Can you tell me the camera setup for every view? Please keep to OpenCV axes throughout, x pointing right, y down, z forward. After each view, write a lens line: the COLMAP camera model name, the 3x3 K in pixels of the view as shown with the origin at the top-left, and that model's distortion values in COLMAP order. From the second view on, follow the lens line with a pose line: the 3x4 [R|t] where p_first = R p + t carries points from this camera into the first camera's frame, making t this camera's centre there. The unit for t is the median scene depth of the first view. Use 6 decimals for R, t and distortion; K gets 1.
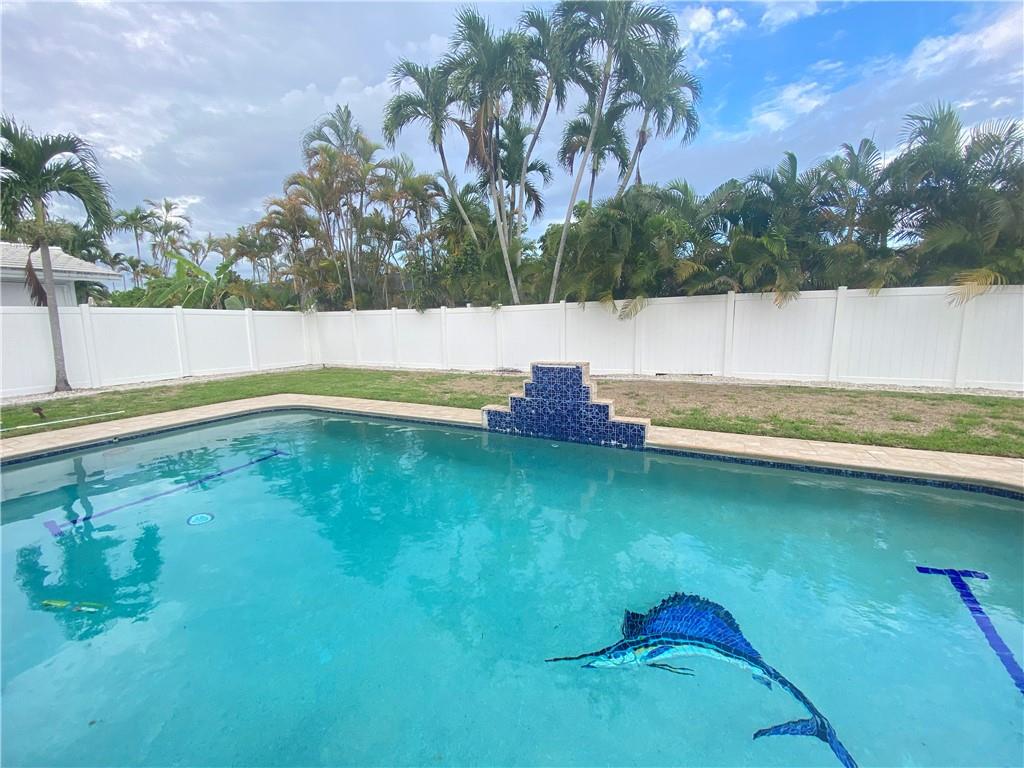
lens RADIAL K [[411.5, 0, 512.0], [0, 411.5, 384.0], [0, 0, 1]] dist [0.029587, -0.023124]
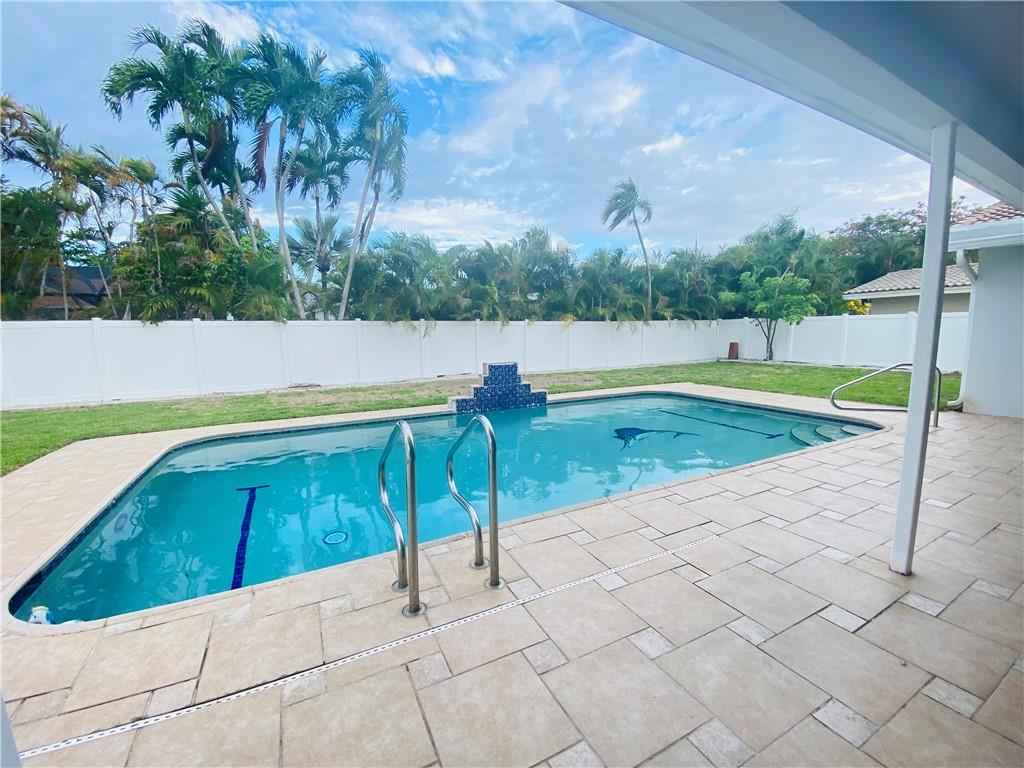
lens RADIAL K [[411.5, 0, 512.0], [0, 411.5, 384.0], [0, 0, 1]] dist [0.022225, -0.023058]
pose [[0.578663, -0.088260, 0.810777, -1.091110], [0.120330, 0.992487, 0.022160, 0.002313], [-0.806641, 0.084737, 0.584935, 0.014231]]
